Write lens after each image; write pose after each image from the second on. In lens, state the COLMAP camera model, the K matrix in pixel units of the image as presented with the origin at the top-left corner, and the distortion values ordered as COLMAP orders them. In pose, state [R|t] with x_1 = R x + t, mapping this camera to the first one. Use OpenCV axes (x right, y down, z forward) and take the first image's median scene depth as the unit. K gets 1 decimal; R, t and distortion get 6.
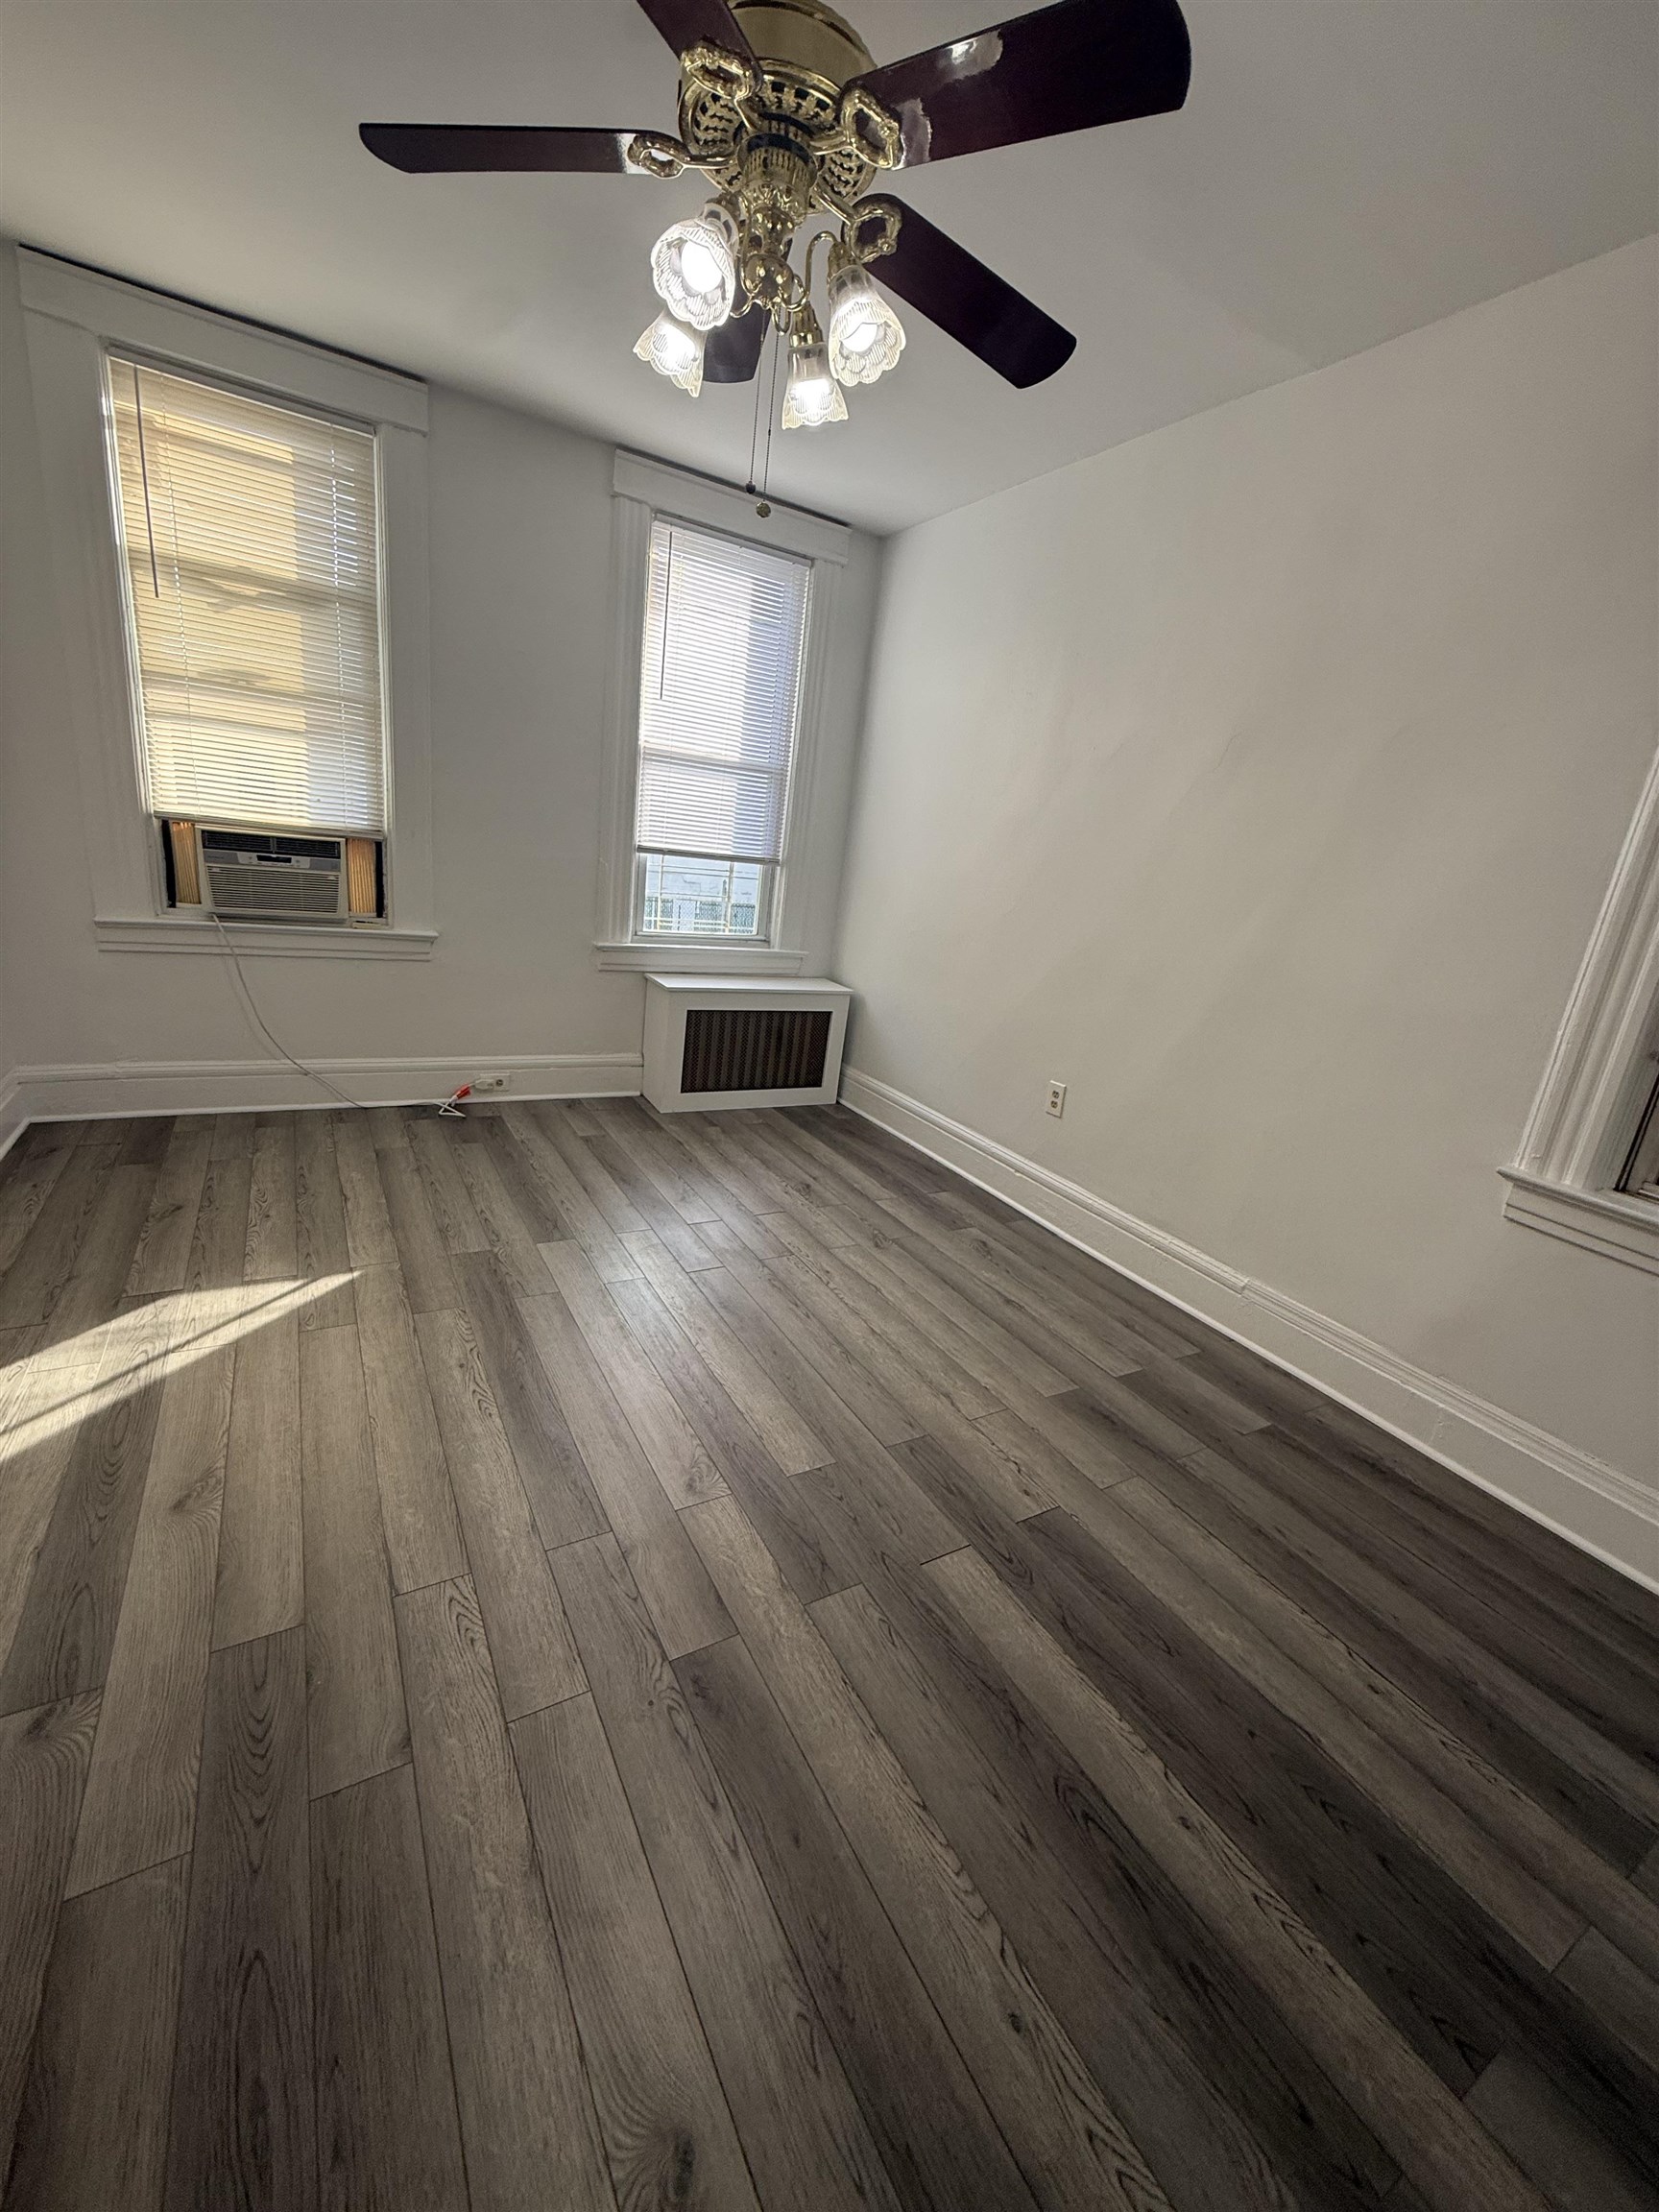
lens RADIAL K [[880.4, 0, 825.5], [0, 880.4, 1099.5], [0, 0, 1]] dist [-0.002051, 0.000405]
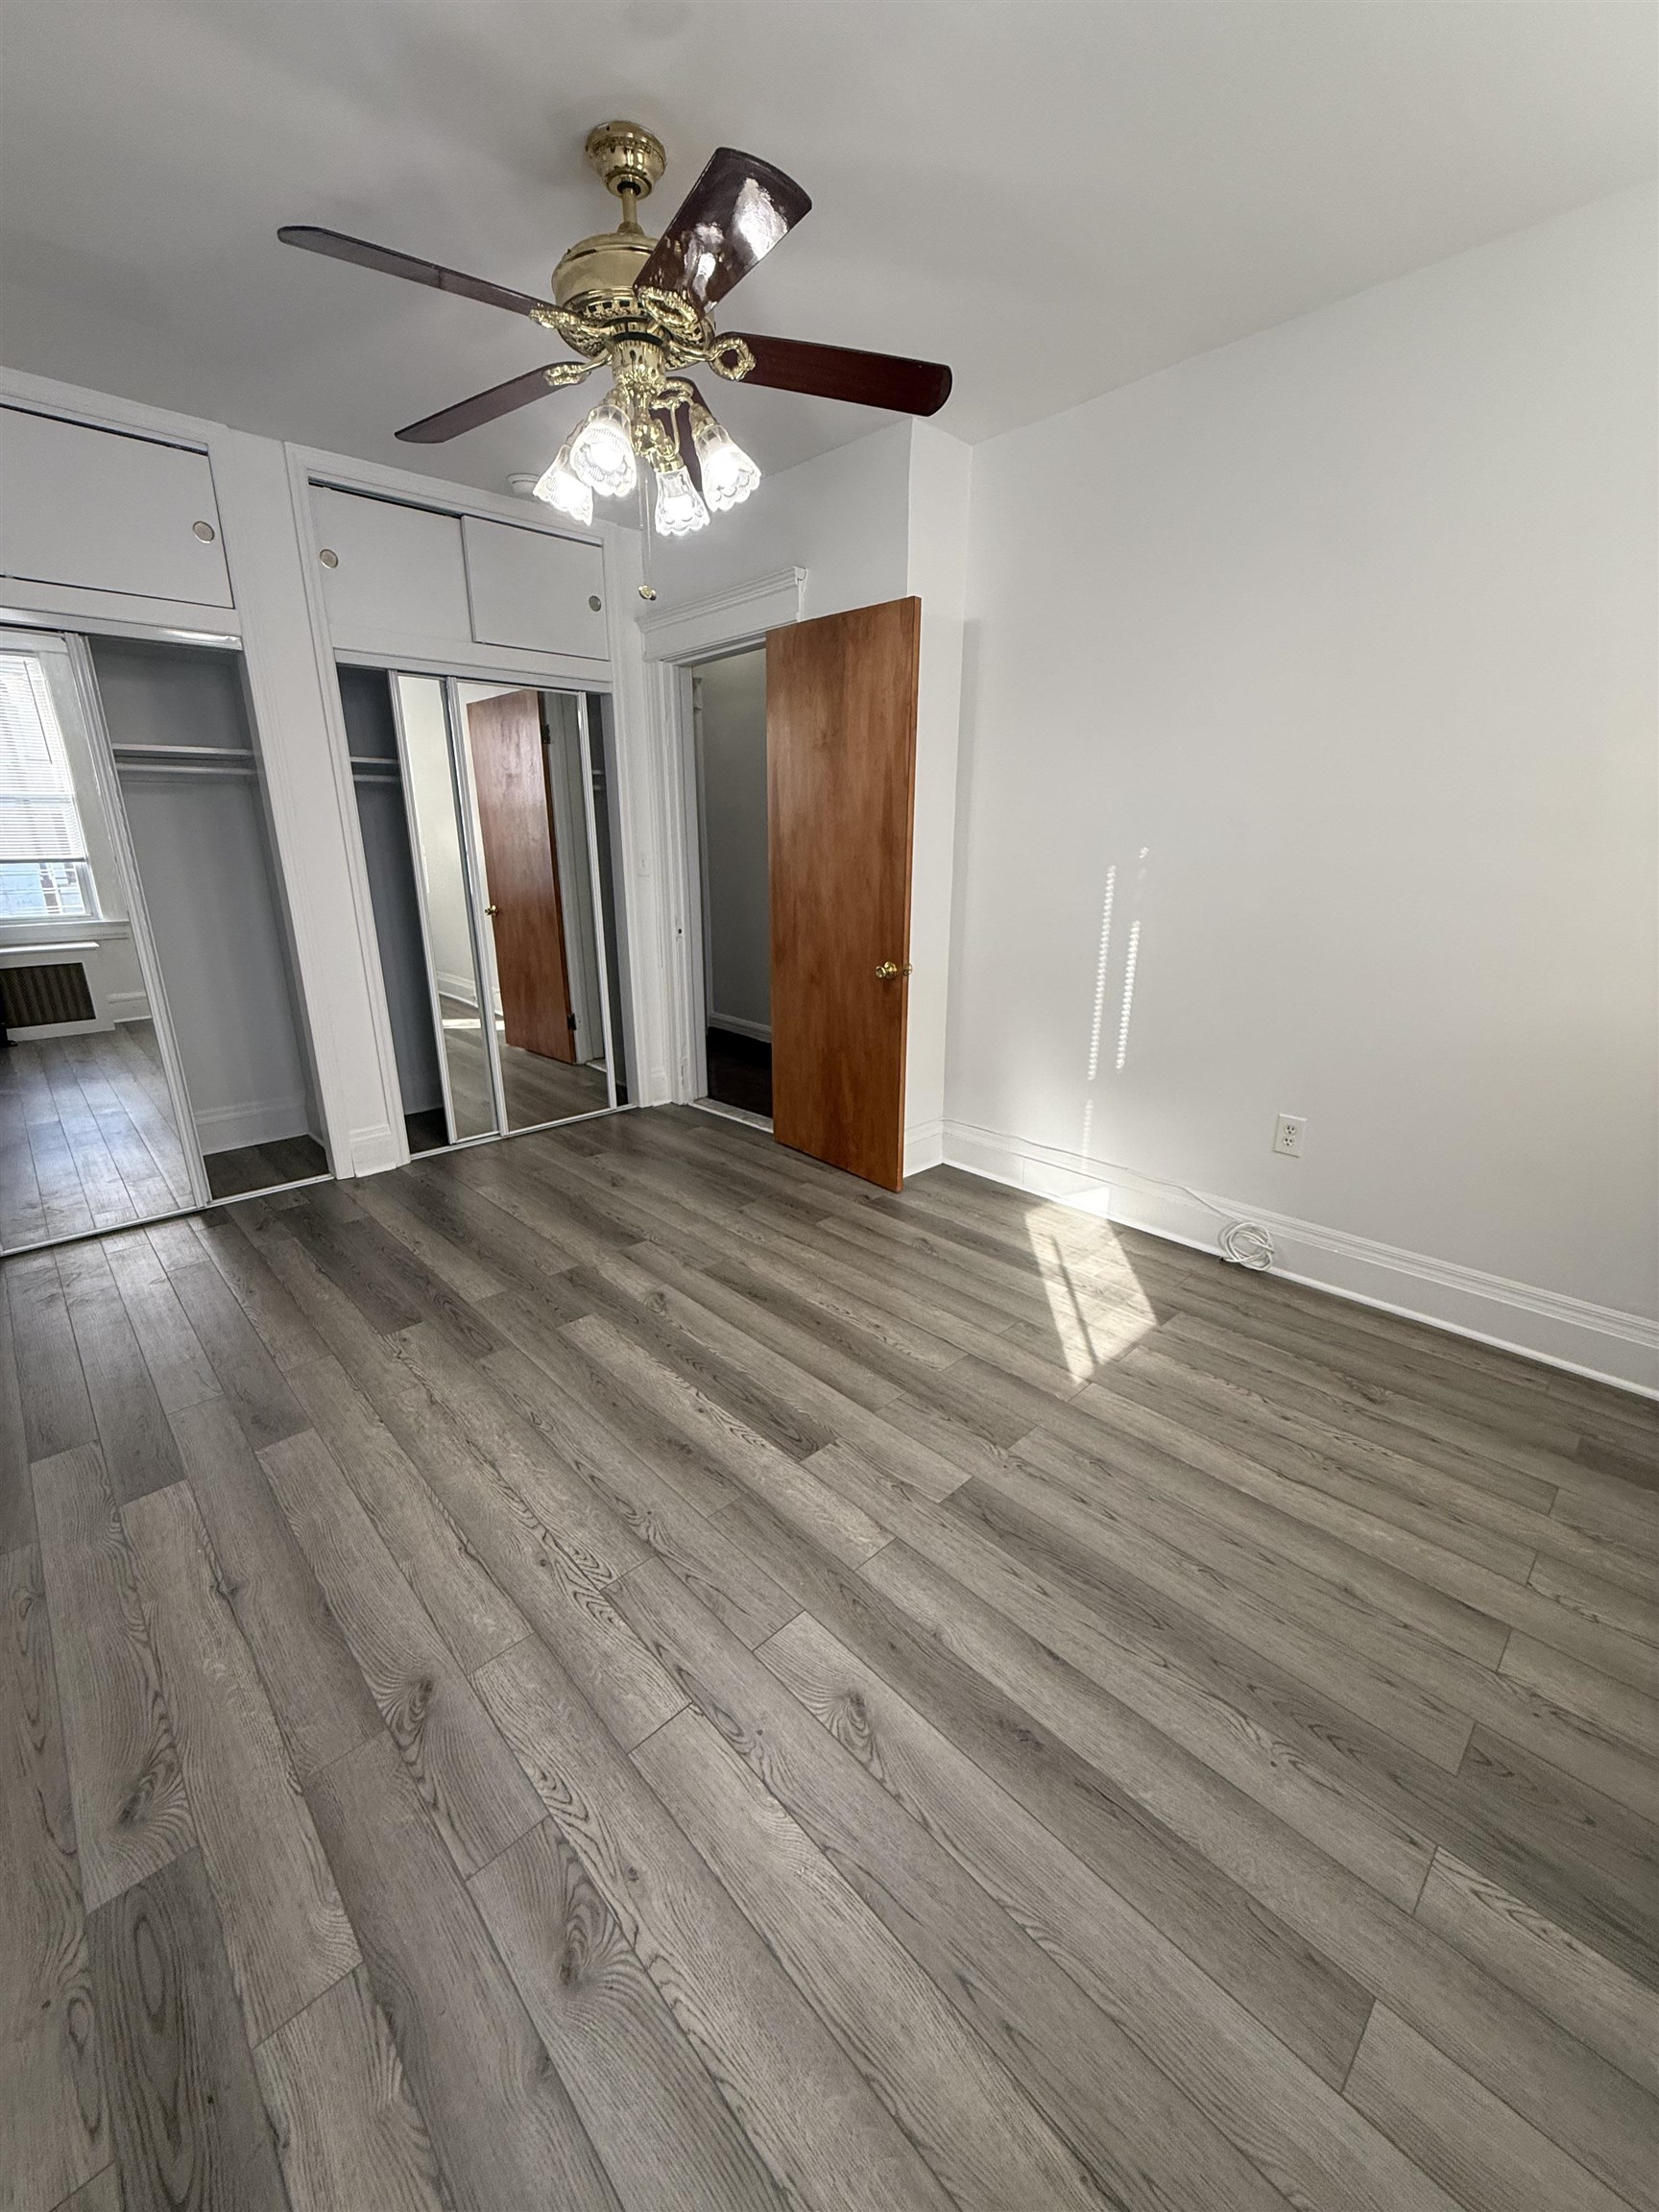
lens RADIAL K [[880.4, 0, 831.7], [0, 880.4, 1111.7], [0, 0, 1]] dist [-0.002051, 0.000405]
pose [[-0.965347, -0.037566, -0.258252, -0.025917], [-0.173492, 0.831624, 0.527543, -0.495989], [0.194951, 0.554067, -0.809323, 1.568520]]
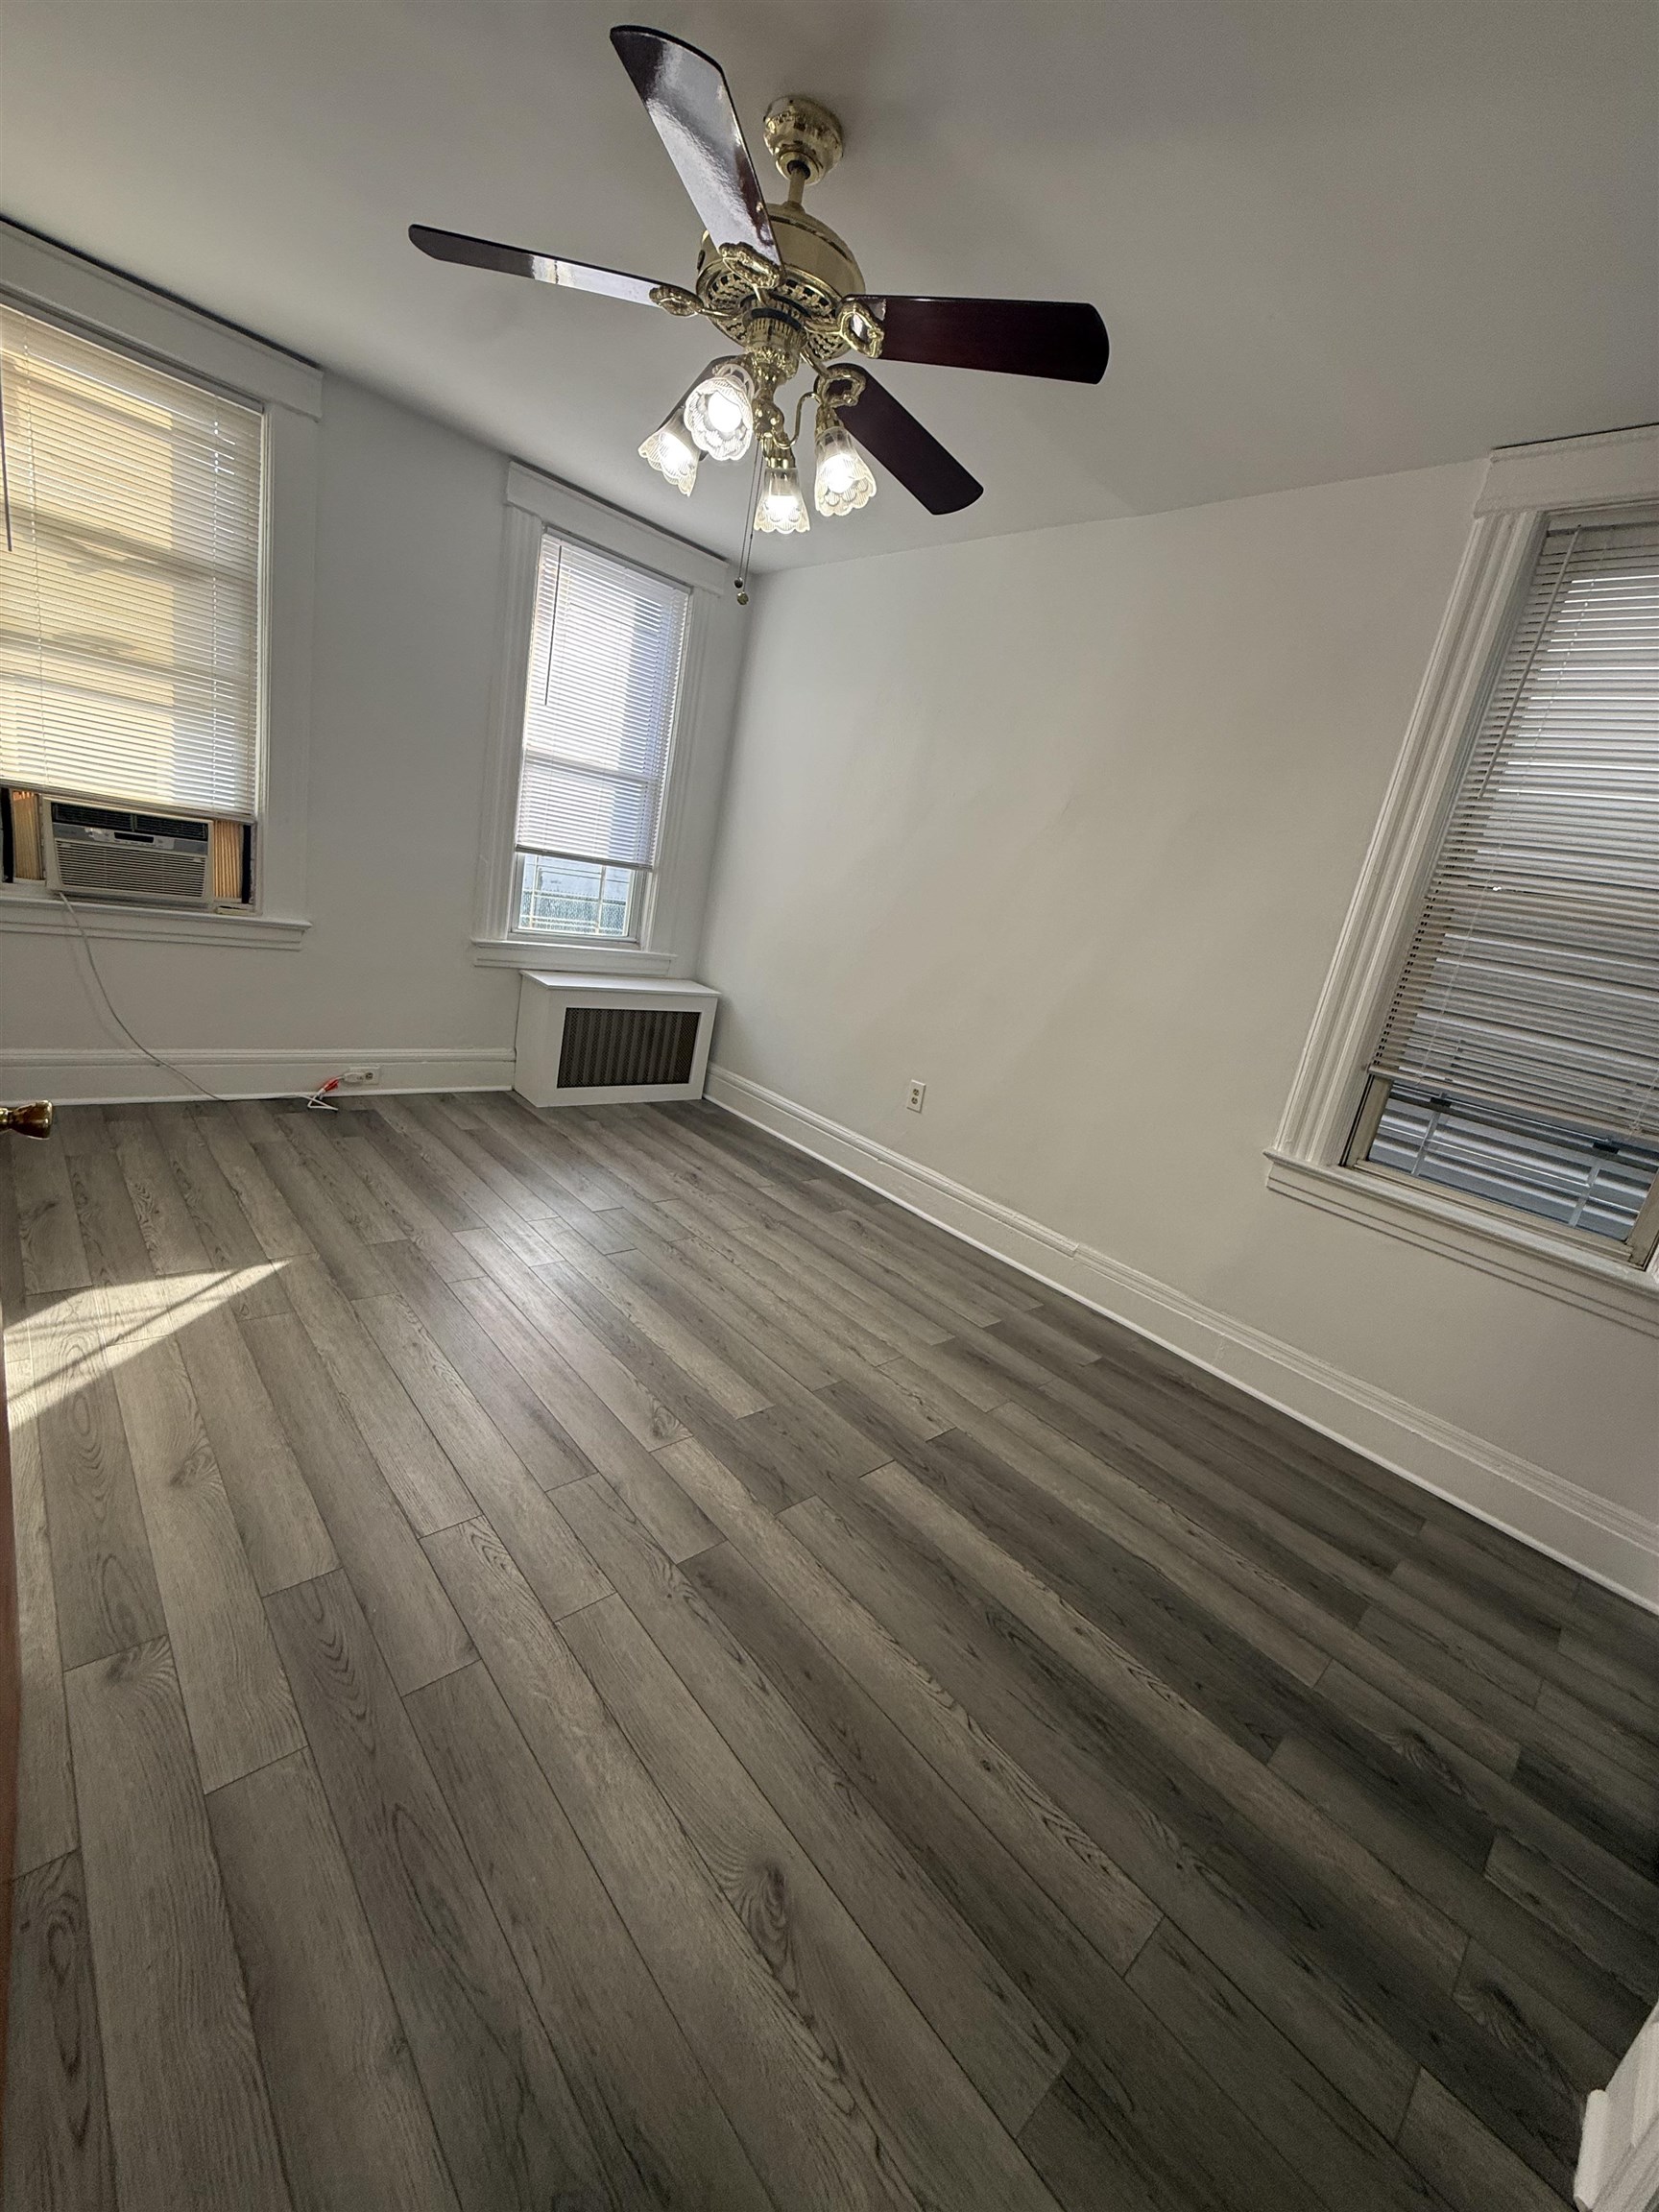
lens RADIAL K [[880.4, 0, 826.7], [0, 880.4, 1098.0], [0, 0, 1]] dist [-0.002051, 0.000405]
pose [[0.974754, 0.005973, 0.223200, -0.146510], [-0.006577, 0.999976, 0.001964, 0.000481], [-0.223183, -0.003383, 0.974771, -0.122920]]
